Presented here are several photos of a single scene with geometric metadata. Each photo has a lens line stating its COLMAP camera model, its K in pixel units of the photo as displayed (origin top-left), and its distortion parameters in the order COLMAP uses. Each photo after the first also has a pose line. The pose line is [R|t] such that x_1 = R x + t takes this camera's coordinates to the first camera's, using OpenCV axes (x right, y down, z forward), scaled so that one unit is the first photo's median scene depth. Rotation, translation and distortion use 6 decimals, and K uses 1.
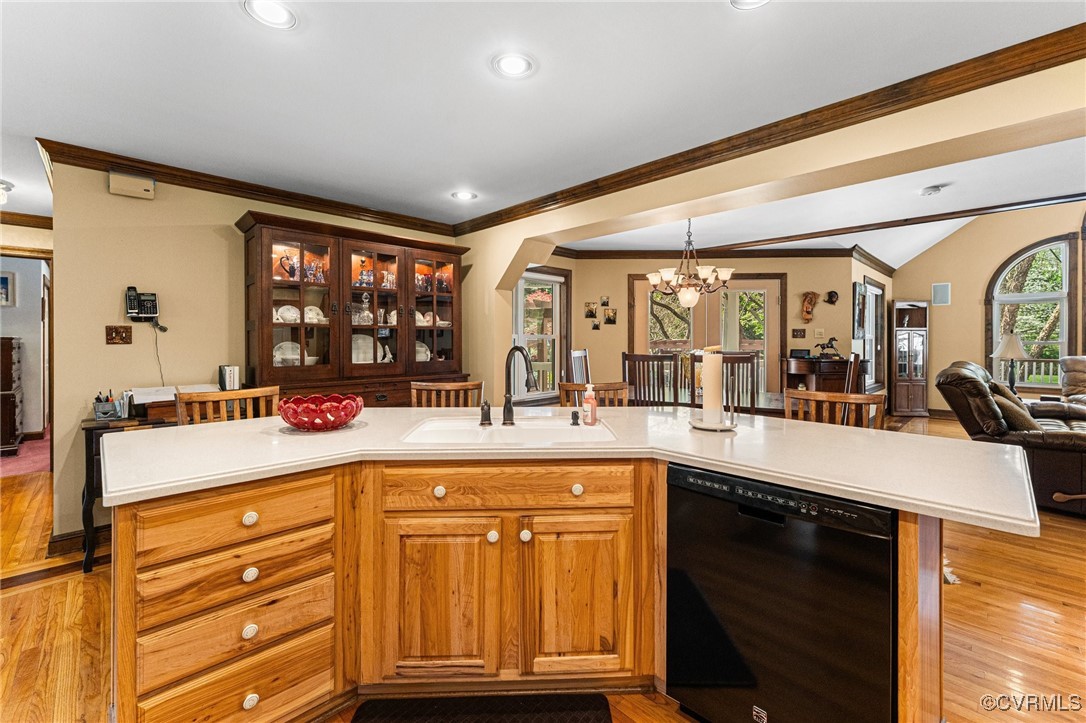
lens RADIAL K [[447.3, 0, 546.8], [0, 447.3, 342.1], [0, 0, 1]] dist [-0.000018, 0.000659]
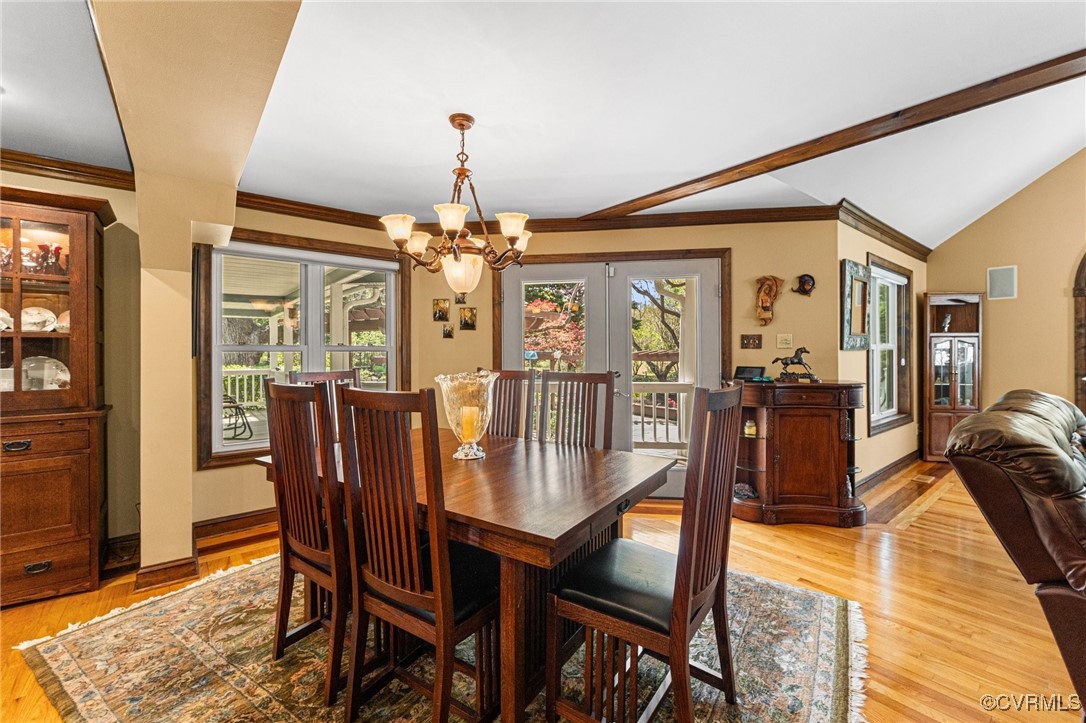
lens RADIAL K [[447.3, 0, 541.9], [0, 447.3, 353.9], [0, 0, 1]] dist [-0.000018, 0.000659]
pose [[0.995144, -0.003908, -0.098356, 0.323106], [0.003802, 0.999992, -0.001262, -0.002081], [0.098360, 0.000882, 0.995150, 0.326929]]
